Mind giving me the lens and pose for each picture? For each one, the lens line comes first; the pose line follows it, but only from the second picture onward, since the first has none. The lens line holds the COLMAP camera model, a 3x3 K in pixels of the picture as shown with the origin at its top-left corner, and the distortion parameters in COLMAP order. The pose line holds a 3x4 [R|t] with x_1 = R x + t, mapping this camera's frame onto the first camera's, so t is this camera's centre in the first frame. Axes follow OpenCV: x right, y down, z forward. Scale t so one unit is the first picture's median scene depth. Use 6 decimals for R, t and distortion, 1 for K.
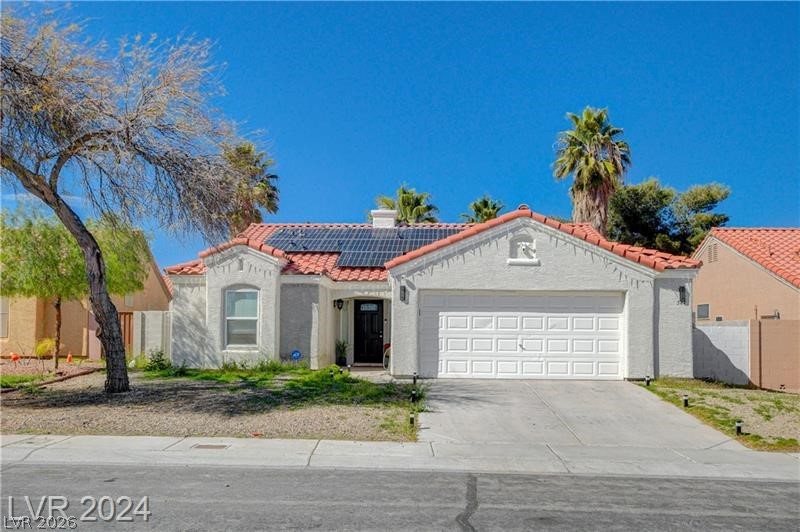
lens RADIAL K [[682.5, 0, 400.0], [0, 682.5, 266.0], [0, 0, 1]] dist [-0.007795, -0.001745]
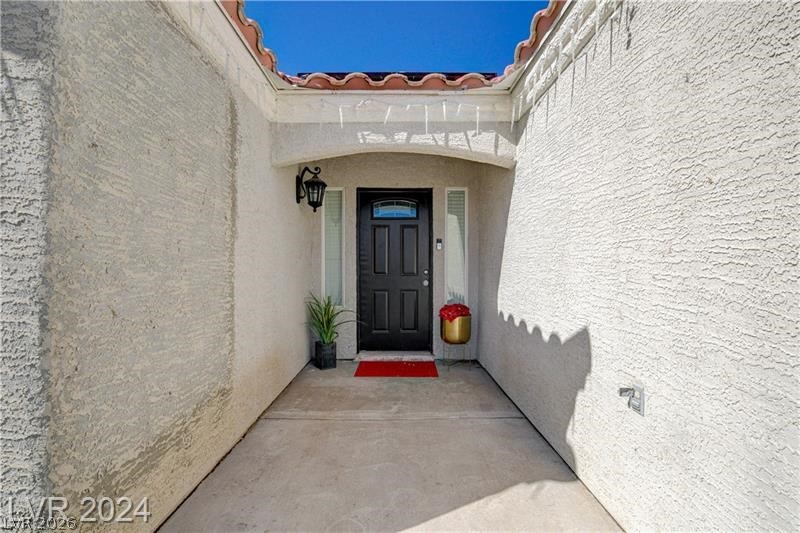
lens RADIAL K [[375.3, 0, 400.0], [0, 375.3, 266.5], [0, 0, 1]] dist [-0.028211, 0.000504]
pose [[0.997737, -0.009958, 0.066496, -0.068329], [0.003831, 0.995785, 0.091640, 0.088540], [-0.067128, -0.091178, 0.993570, 0.949695]]
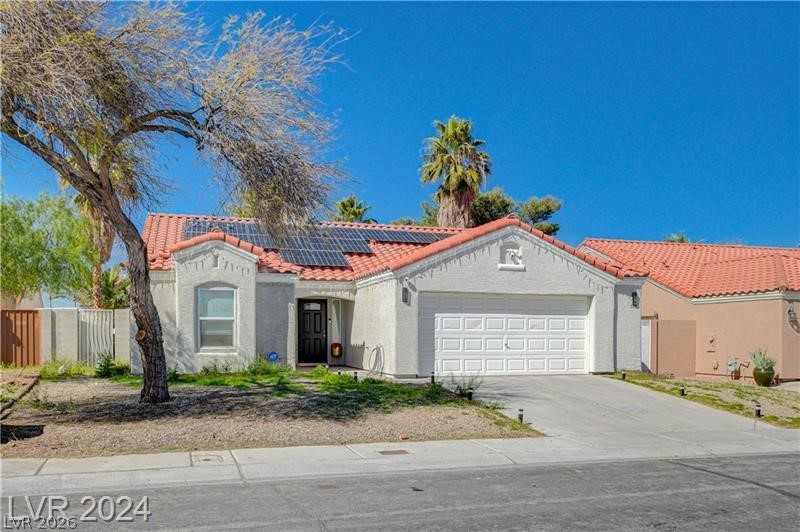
lens RADIAL K [[685.5, 0, 400.7], [0, 685.5, 287.4], [0, 0, 1]] dist [-0.001825, 0.000244]
pose [[0.942126, 0.016707, 0.334843, -0.310874], [-0.029492, 0.999016, 0.033133, -0.004466], [-0.333960, -0.041090, 0.941691, 0.033583]]
